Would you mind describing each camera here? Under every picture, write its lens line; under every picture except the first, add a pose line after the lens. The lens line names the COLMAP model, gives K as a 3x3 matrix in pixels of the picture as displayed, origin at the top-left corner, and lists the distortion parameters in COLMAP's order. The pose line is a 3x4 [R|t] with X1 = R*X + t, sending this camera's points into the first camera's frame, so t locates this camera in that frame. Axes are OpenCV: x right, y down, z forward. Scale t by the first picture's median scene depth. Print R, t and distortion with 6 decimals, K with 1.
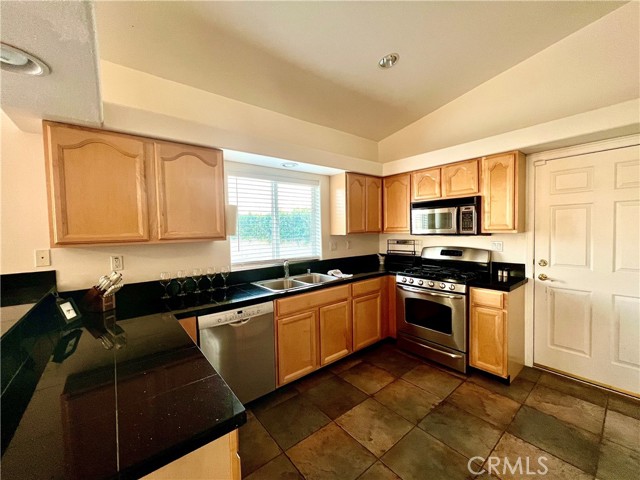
lens RADIAL K [[256.9, 0, 320.4], [0, 256.9, 240.3], [0, 0, 1]] dist [0.000502, -0.000074]
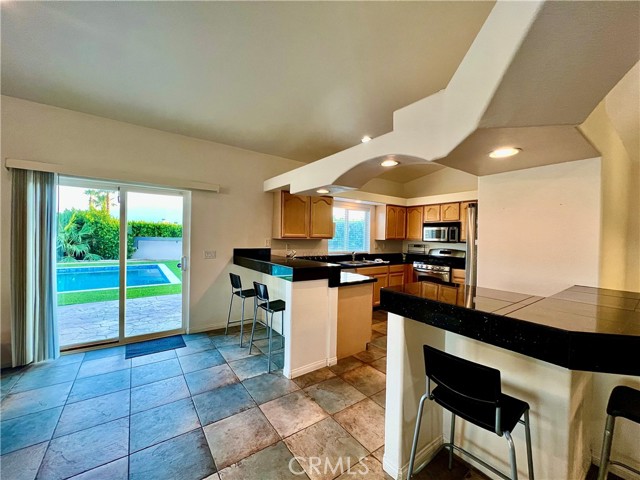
lens RADIAL K [[256.9, 0, 317.0], [0, 256.9, 240.4], [0, 0, 1]] dist [0.000502, -0.000074]
pose [[0.996531, 0.039268, -0.073380, -0.241910], [-0.041208, 0.998835, -0.025108, 0.047768], [0.072308, 0.028044, 0.996988, -0.813886]]
